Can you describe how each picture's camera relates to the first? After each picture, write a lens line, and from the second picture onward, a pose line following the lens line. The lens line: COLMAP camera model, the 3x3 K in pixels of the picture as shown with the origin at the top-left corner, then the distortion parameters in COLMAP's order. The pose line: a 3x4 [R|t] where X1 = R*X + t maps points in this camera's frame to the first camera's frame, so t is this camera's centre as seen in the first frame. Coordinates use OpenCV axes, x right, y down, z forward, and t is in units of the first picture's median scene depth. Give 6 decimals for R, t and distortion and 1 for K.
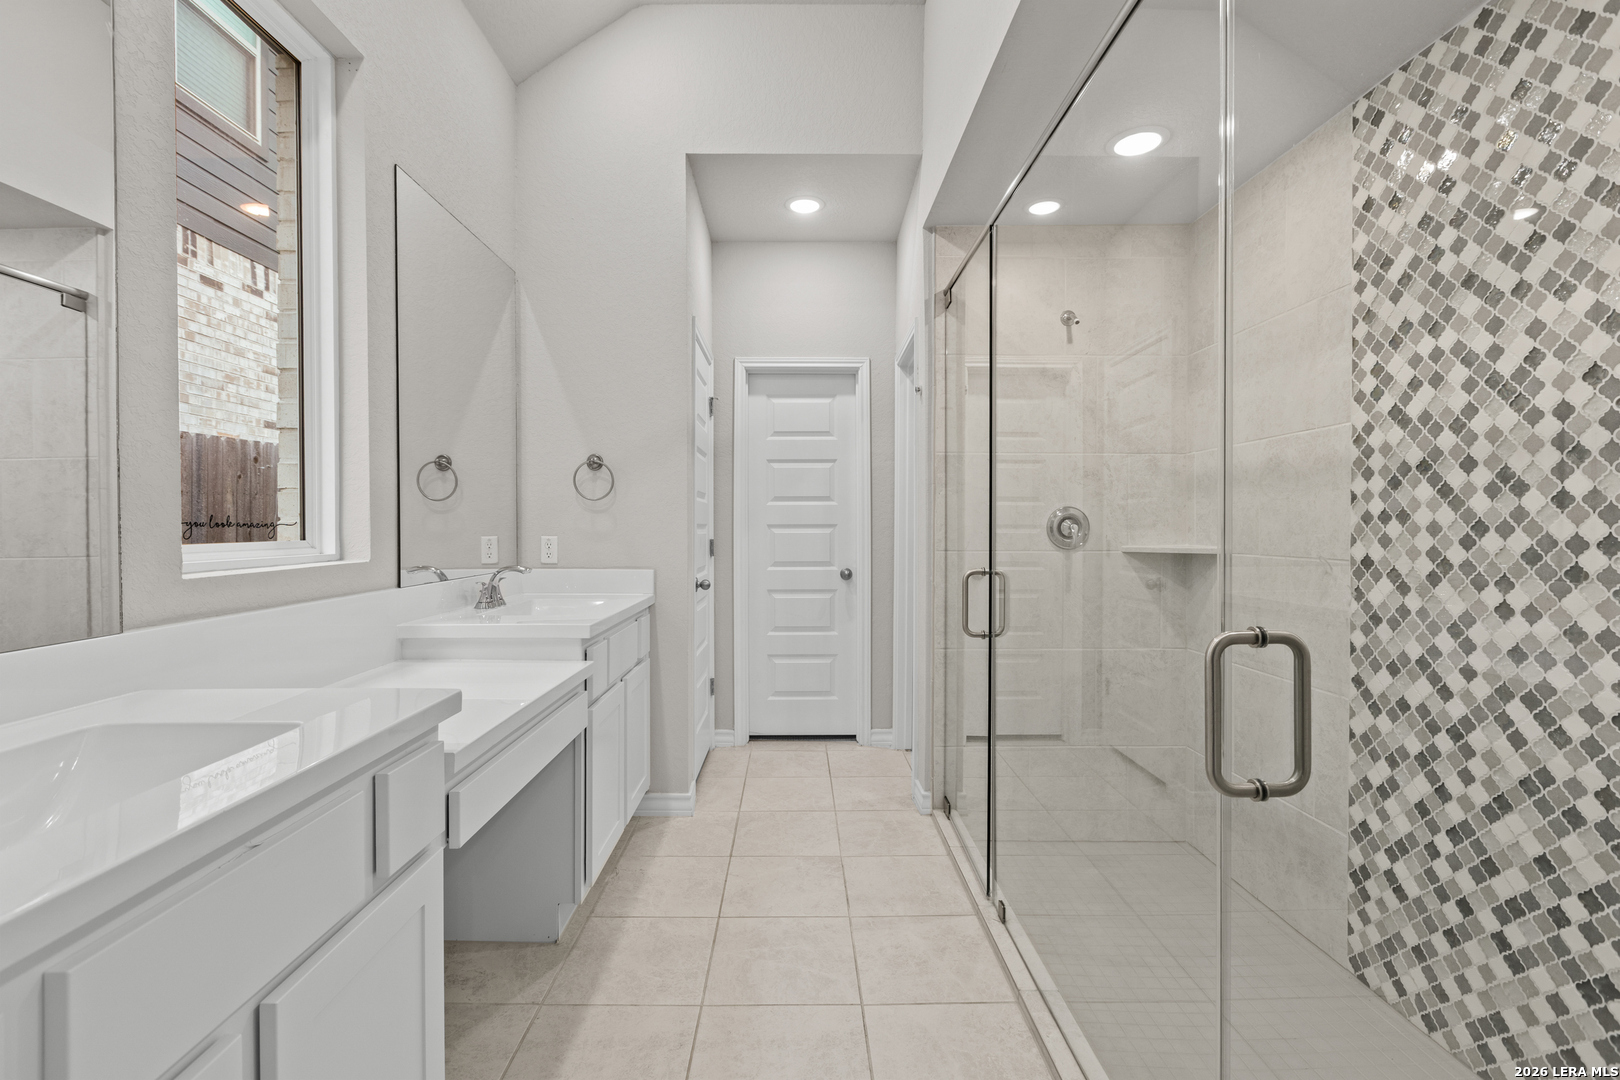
lens RADIAL K [[723.6, 0, 800.1], [0, 723.6, 524.5], [0, 0, 1]] dist [0.000645, -0.000597]
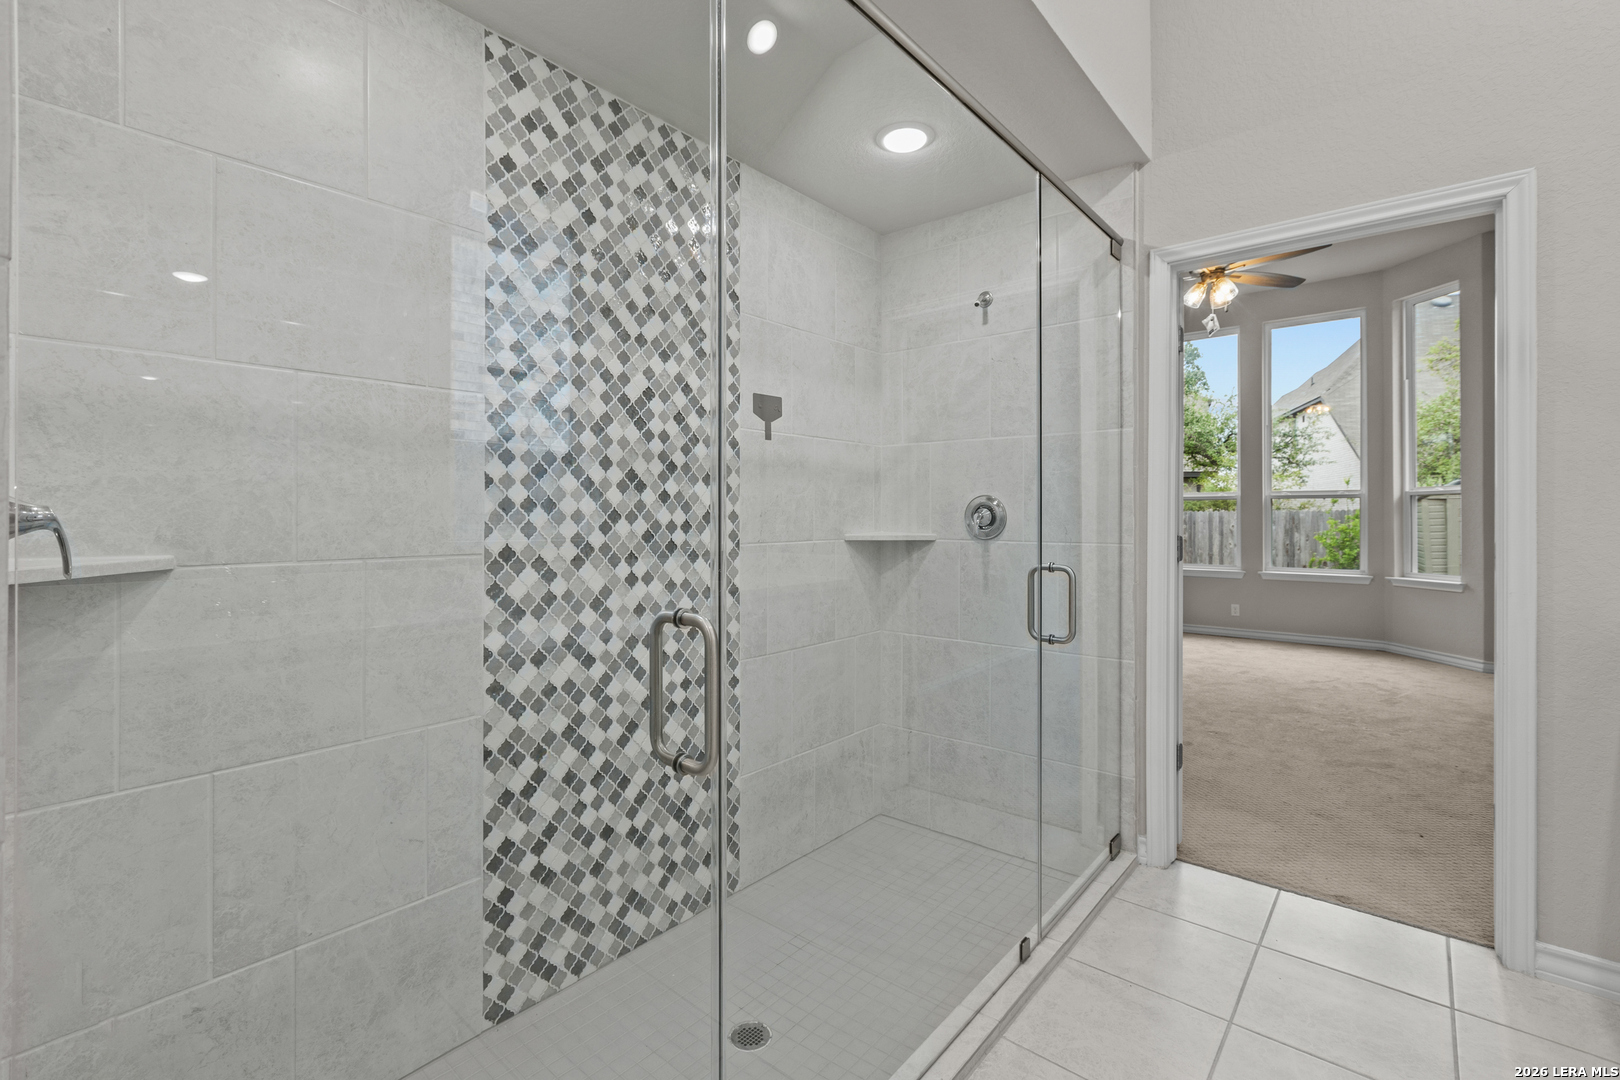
lens RADIAL K [[723.6, 0, 800.1], [0, 723.6, 524.5], [0, 0, 1]] dist [0.000645, -0.000597]
pose [[-0.754643, 0.001696, 0.656134, -0.103234], [0.004958, 0.999983, 0.003117, 0.015500], [-0.656117, 0.005605, -0.754638, 1.585510]]
